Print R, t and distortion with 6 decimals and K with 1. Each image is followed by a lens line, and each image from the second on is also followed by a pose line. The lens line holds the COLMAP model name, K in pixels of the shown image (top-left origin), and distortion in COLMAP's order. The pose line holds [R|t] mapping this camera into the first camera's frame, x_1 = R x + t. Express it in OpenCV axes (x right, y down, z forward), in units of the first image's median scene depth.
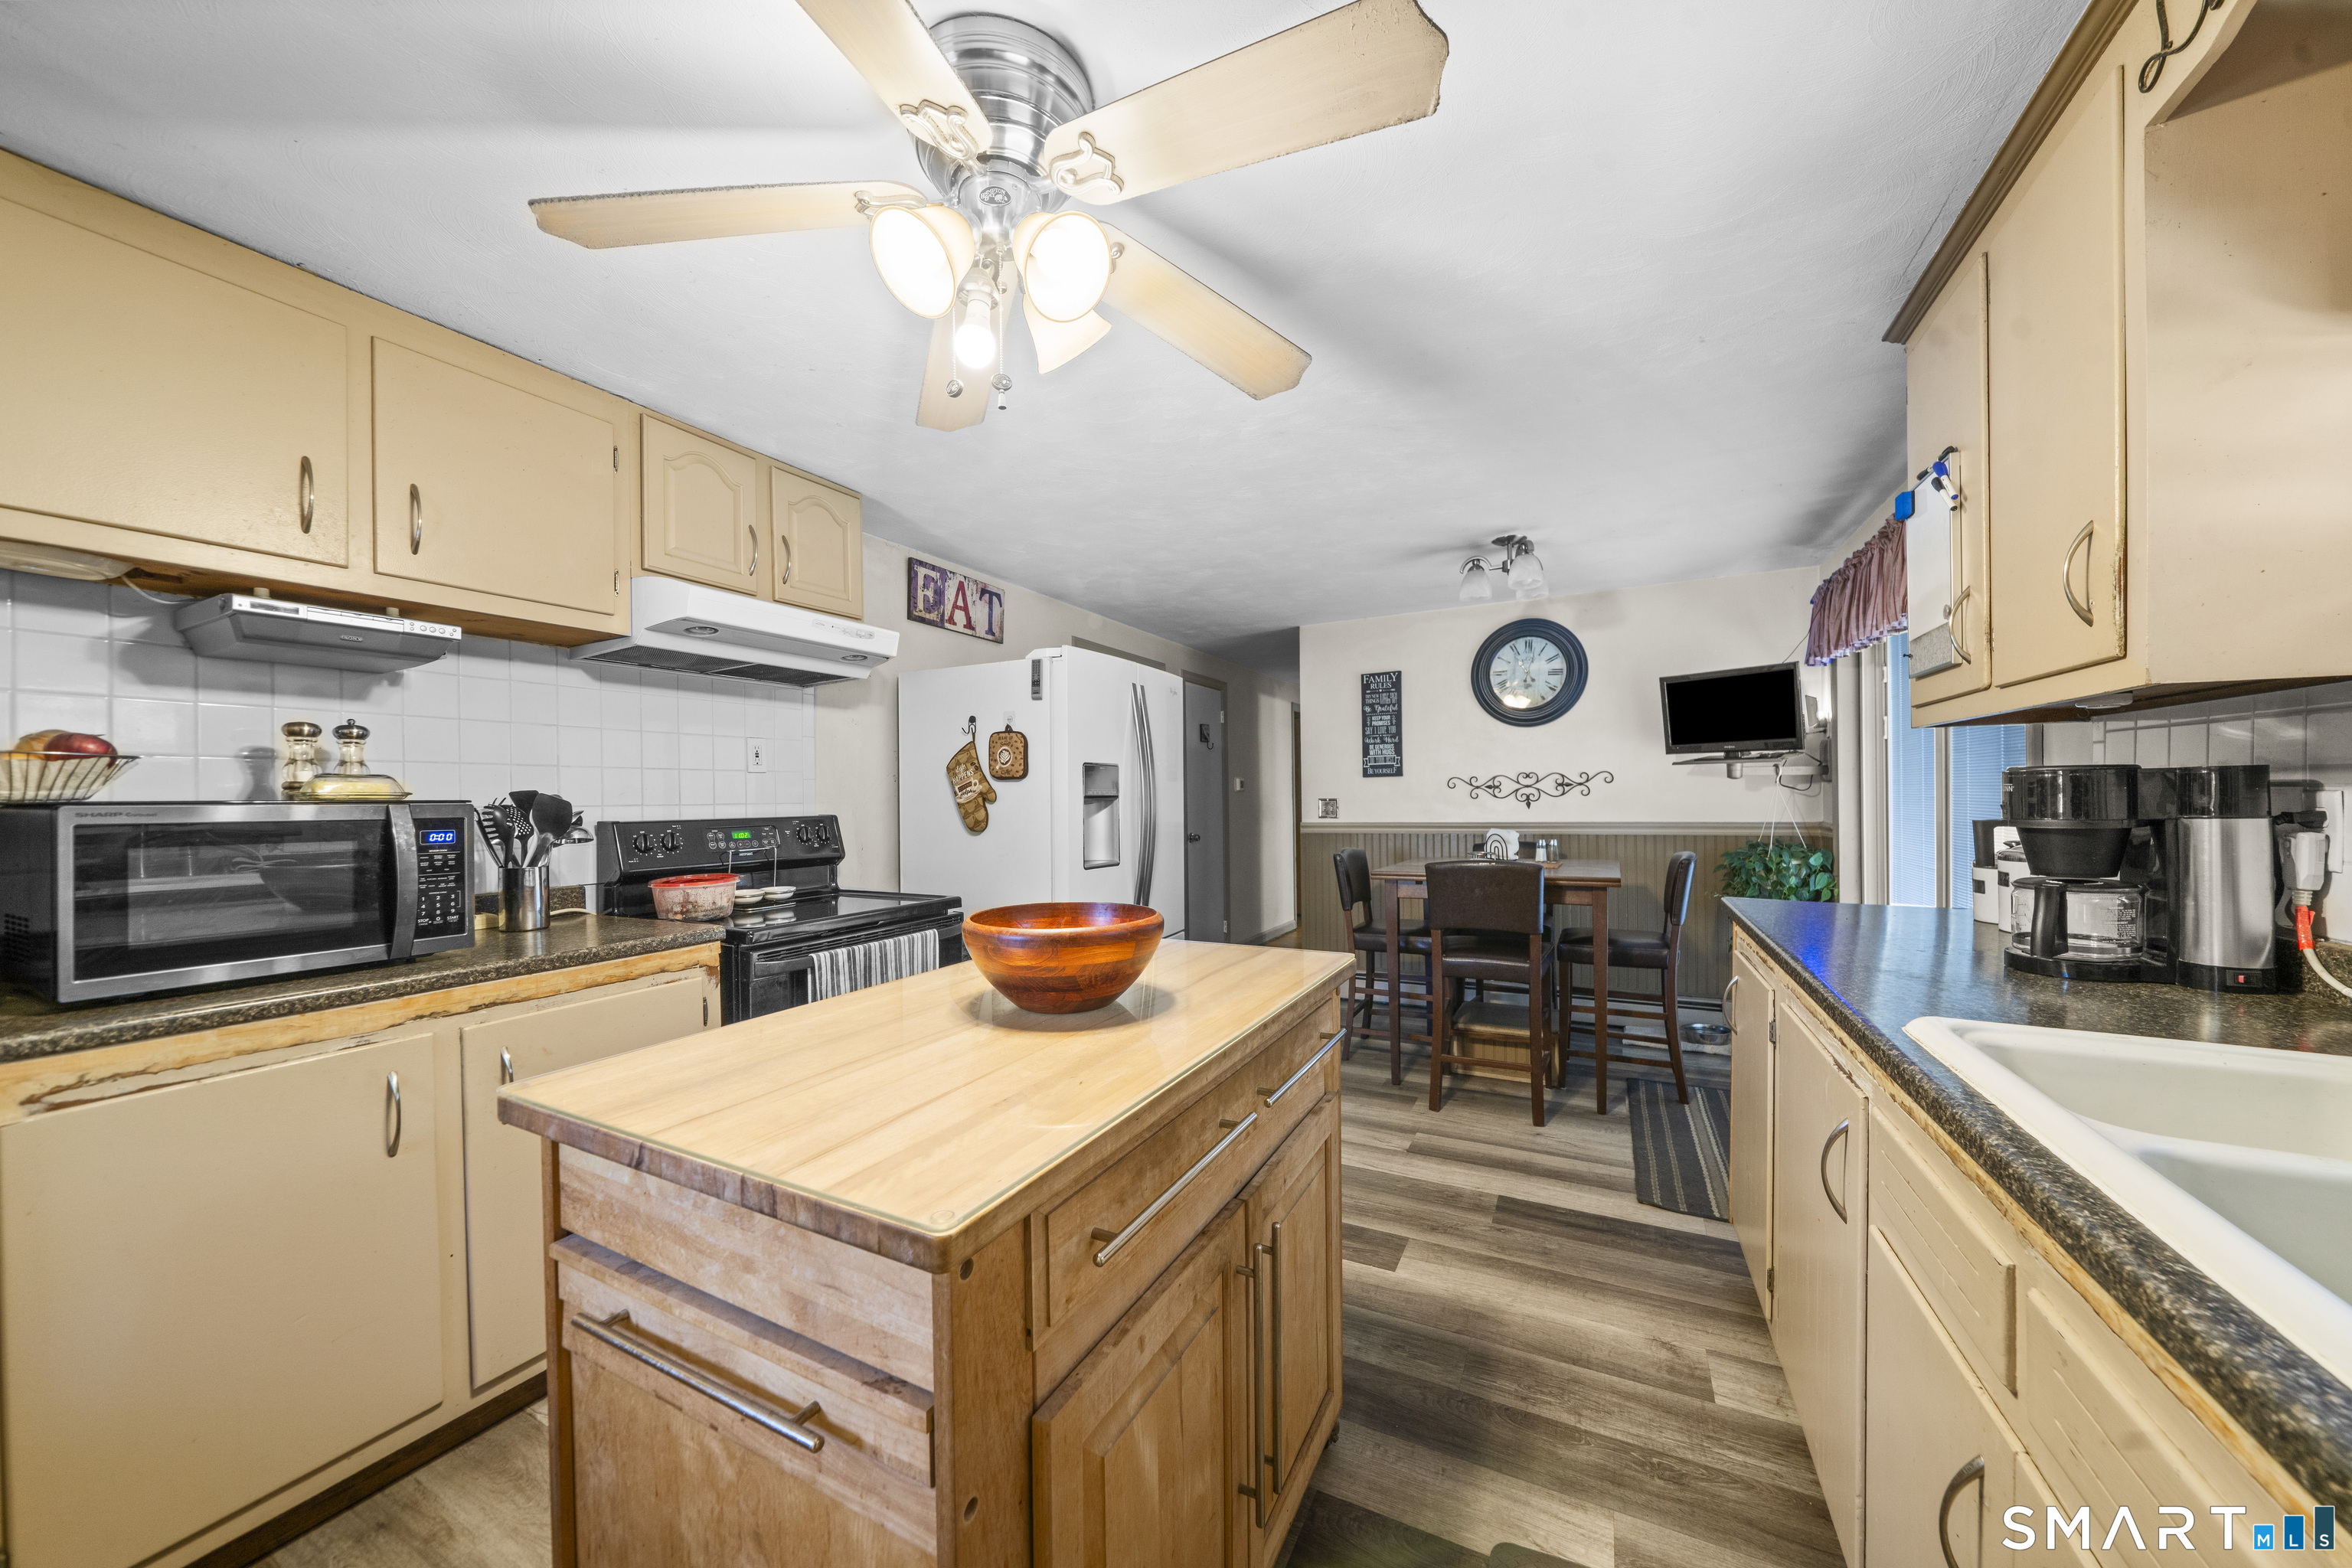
lens RADIAL K [[776.8, 0, 1176.0], [0, 776.8, 784.0], [0, 0, 1]] dist [-0.000172, -0.000011]
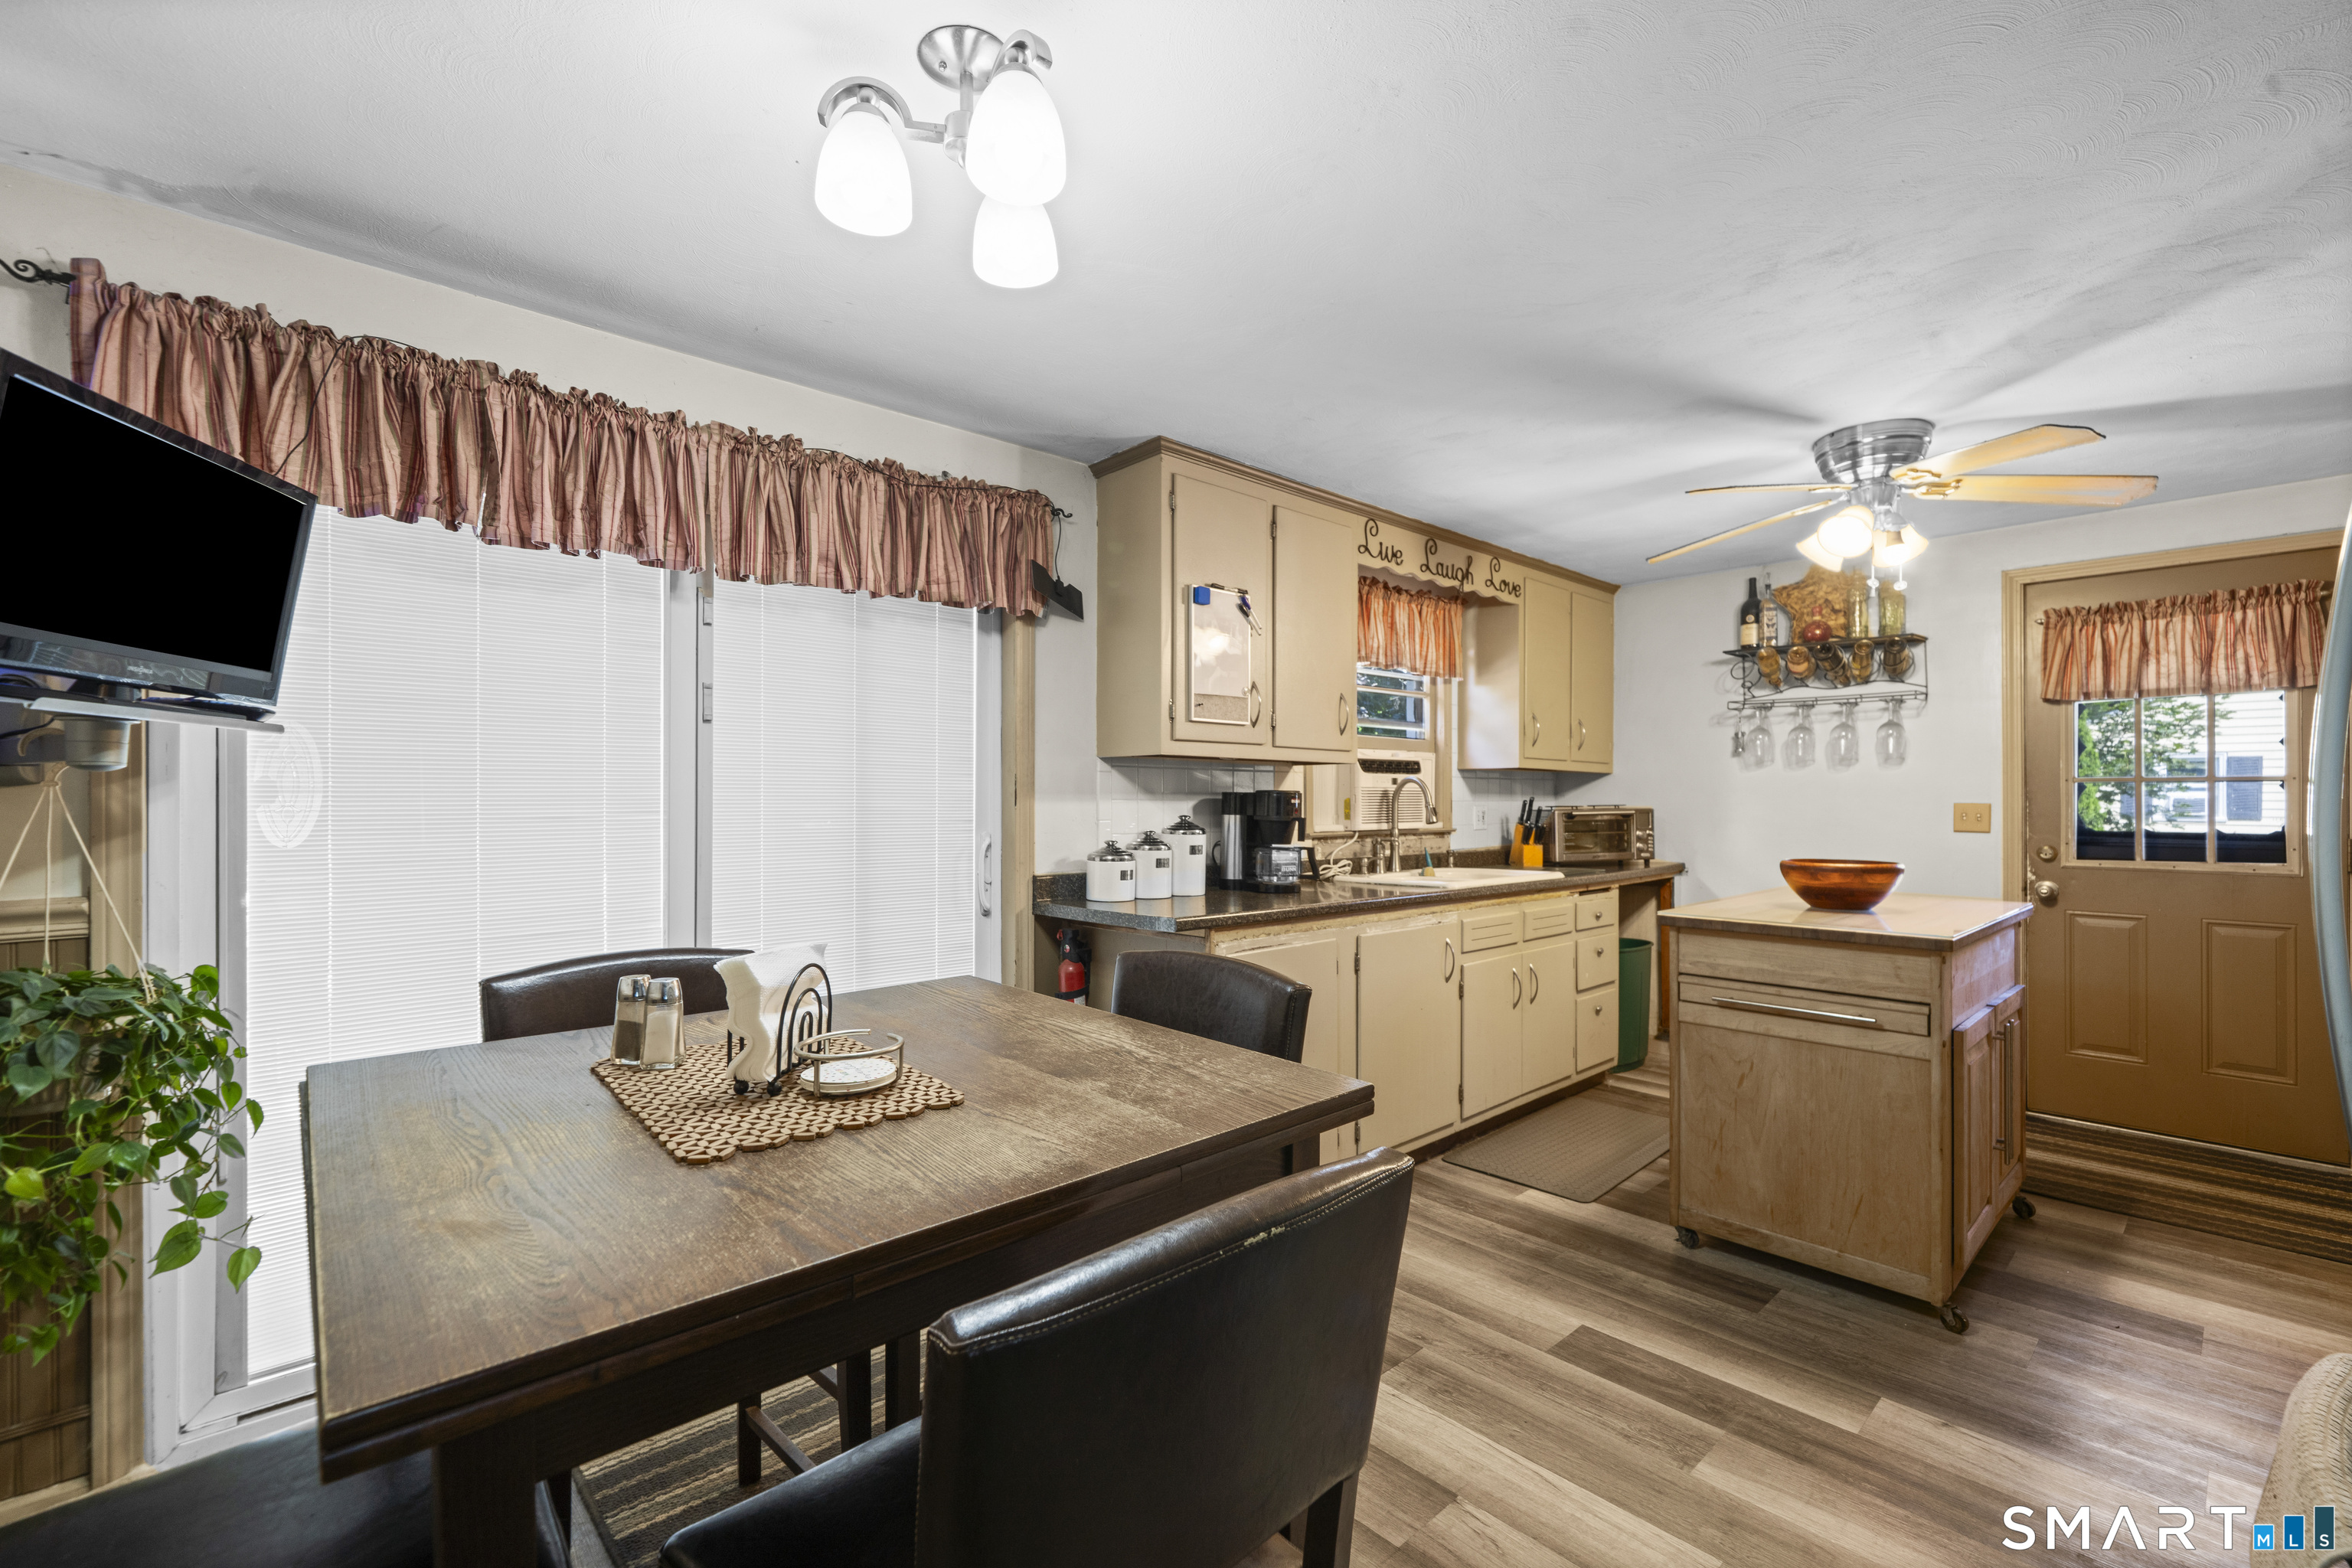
lens RADIAL K [[993.1, 0, 1176.0], [0, 993.1, 784.0], [0, 0, 1]] dist [-0.000011, 0.000000]
pose [[-0.938555, 0.000977, 0.345129, 0.429479], [-0.000779, 0.999987, -0.004949, -0.005312], [-0.345130, -0.004914, -0.938542, 2.986461]]
